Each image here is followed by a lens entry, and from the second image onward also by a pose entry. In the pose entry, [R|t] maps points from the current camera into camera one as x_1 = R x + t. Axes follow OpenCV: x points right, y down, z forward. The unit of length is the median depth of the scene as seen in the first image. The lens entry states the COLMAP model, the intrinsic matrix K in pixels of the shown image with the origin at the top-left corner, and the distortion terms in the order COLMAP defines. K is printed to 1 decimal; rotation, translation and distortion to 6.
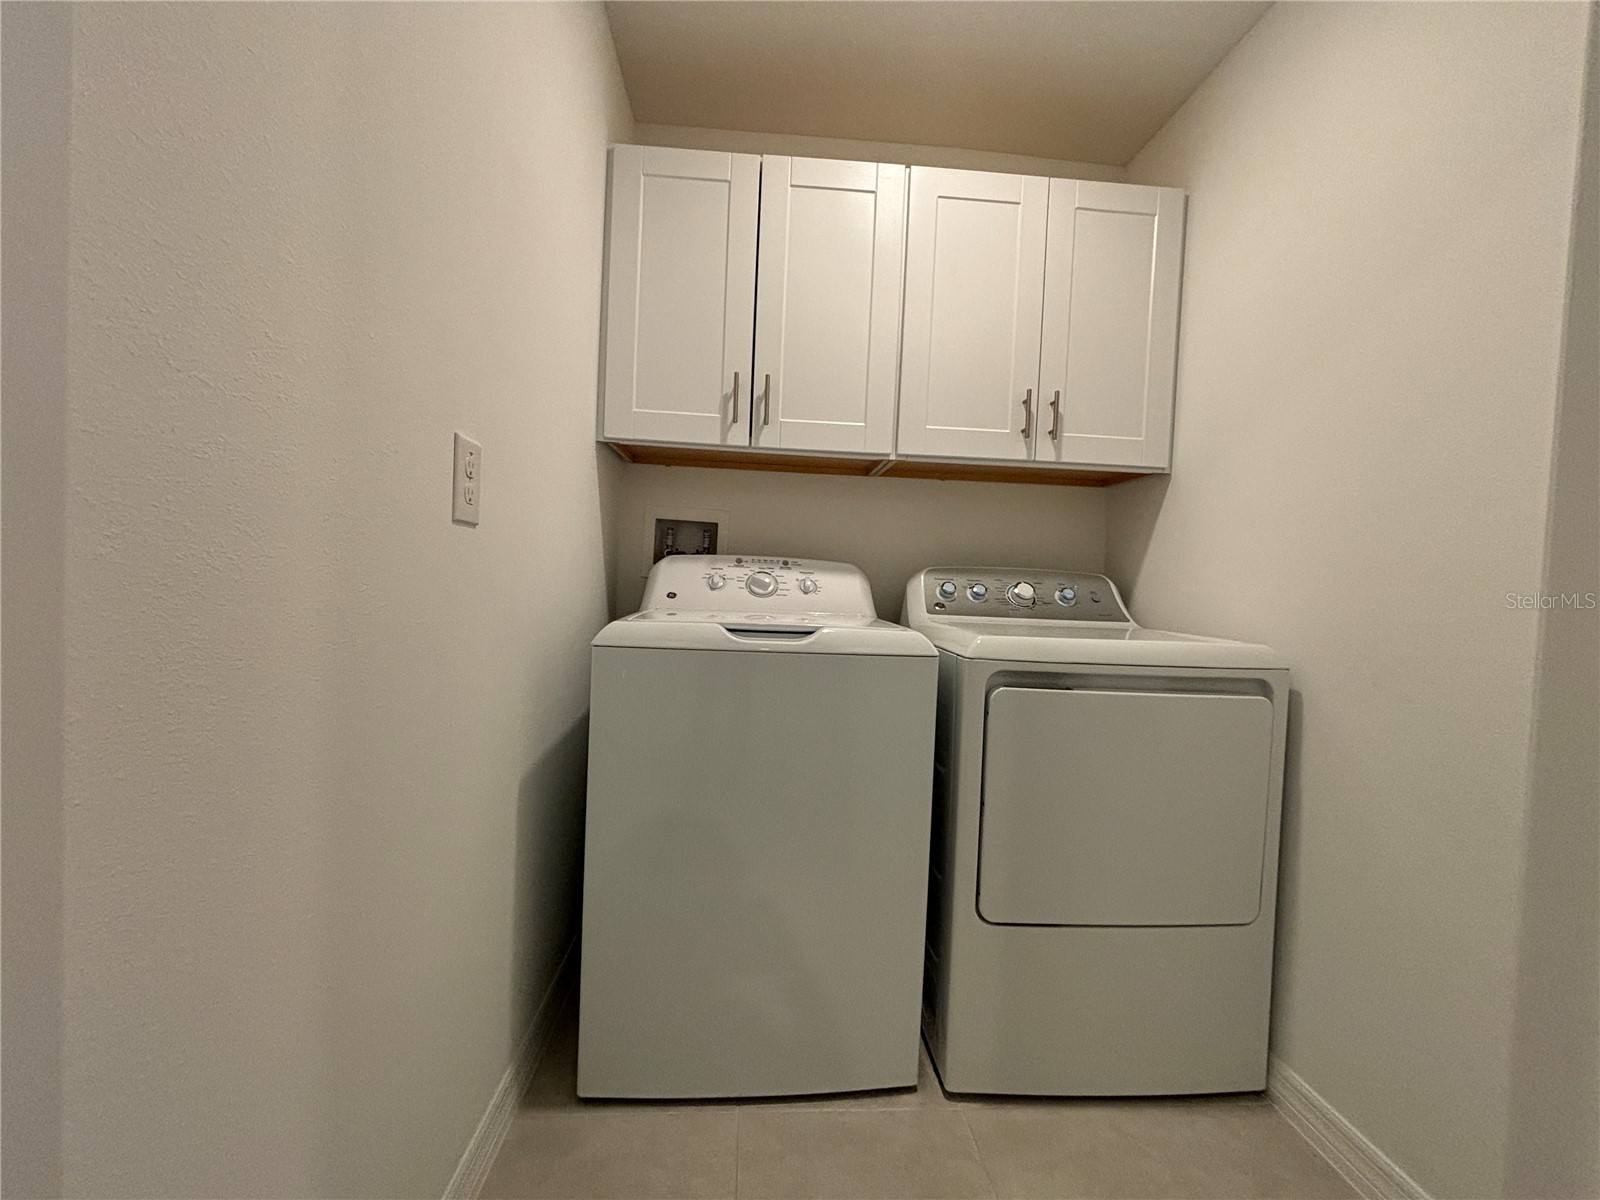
lens RADIAL K [[643.5, 0, 801.6], [0, 643.5, 604.6], [0, 0, 1]] dist [0.004181, 0.000034]
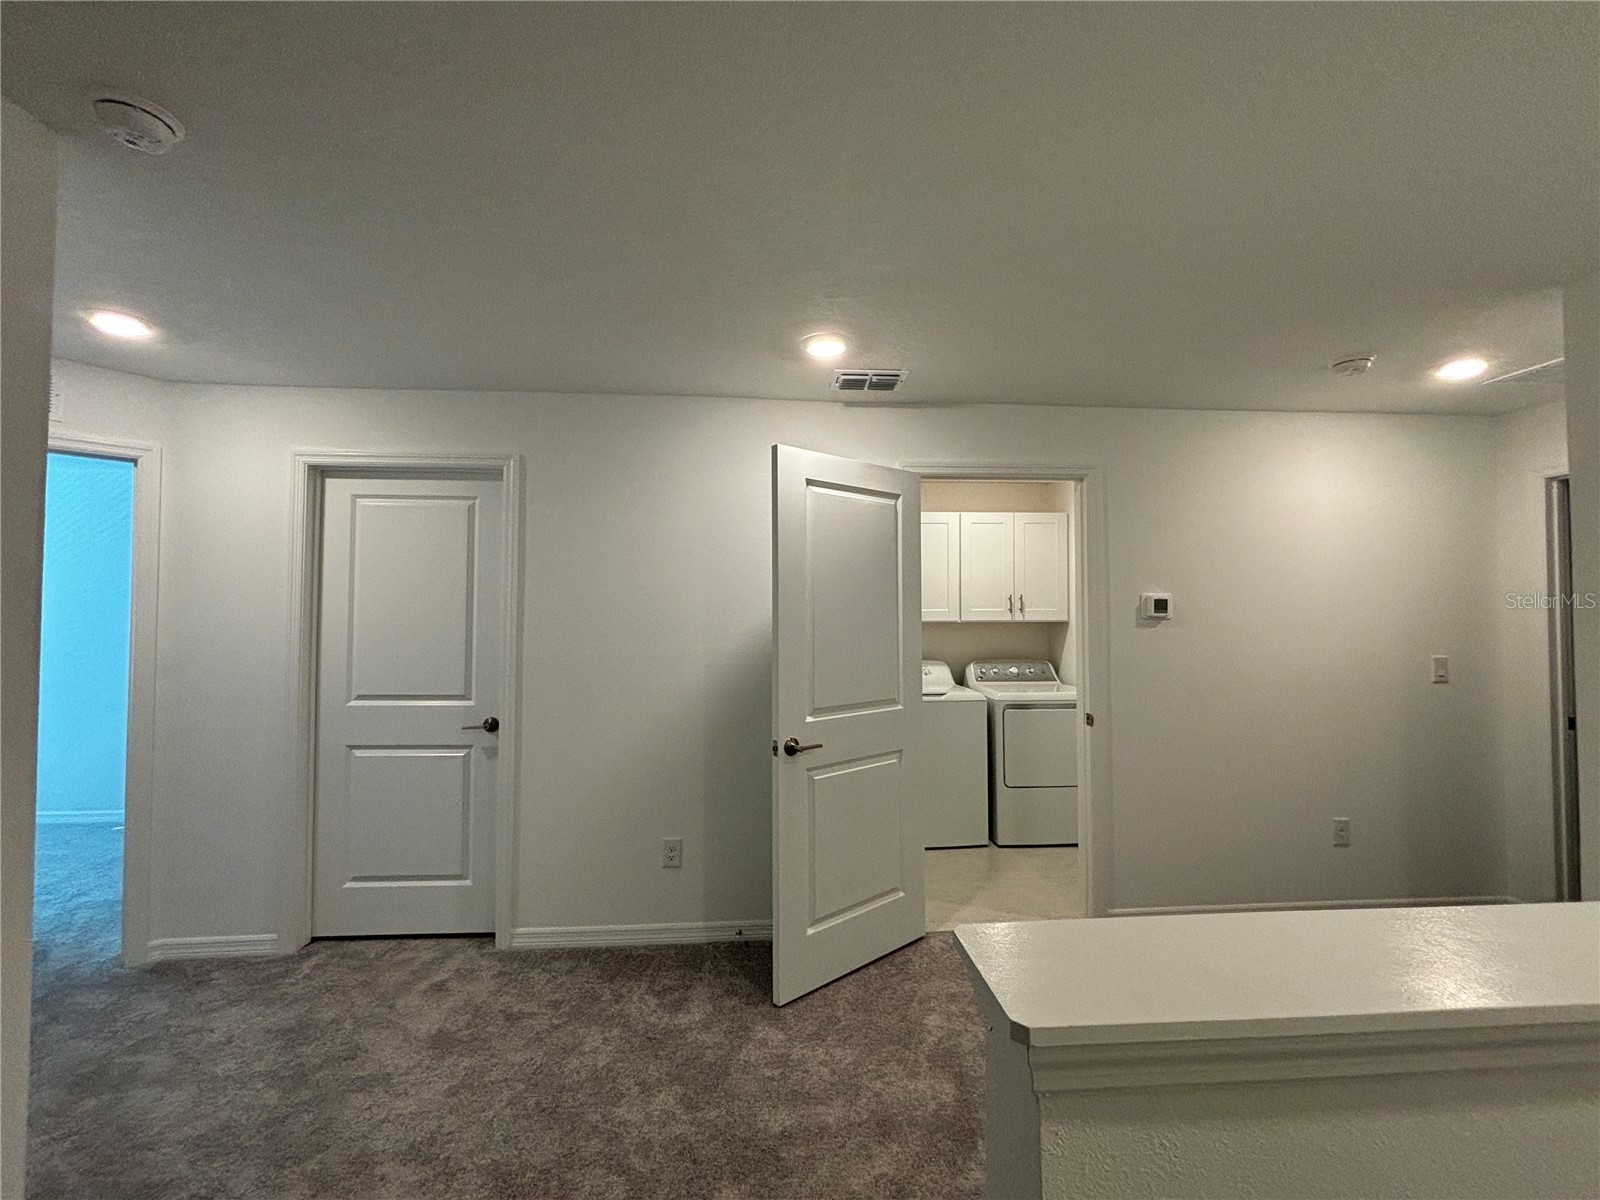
lens RADIAL K [[639.0, 0, 801.4], [0, 639.0, 600.3], [0, 0, 1]] dist [0.042108, -0.000030]
pose [[0.999029, -0.043275, 0.008252, -0.504368], [0.043683, 0.997348, -0.058208, -0.190860], [-0.005711, 0.058512, 0.998270, -1.551003]]
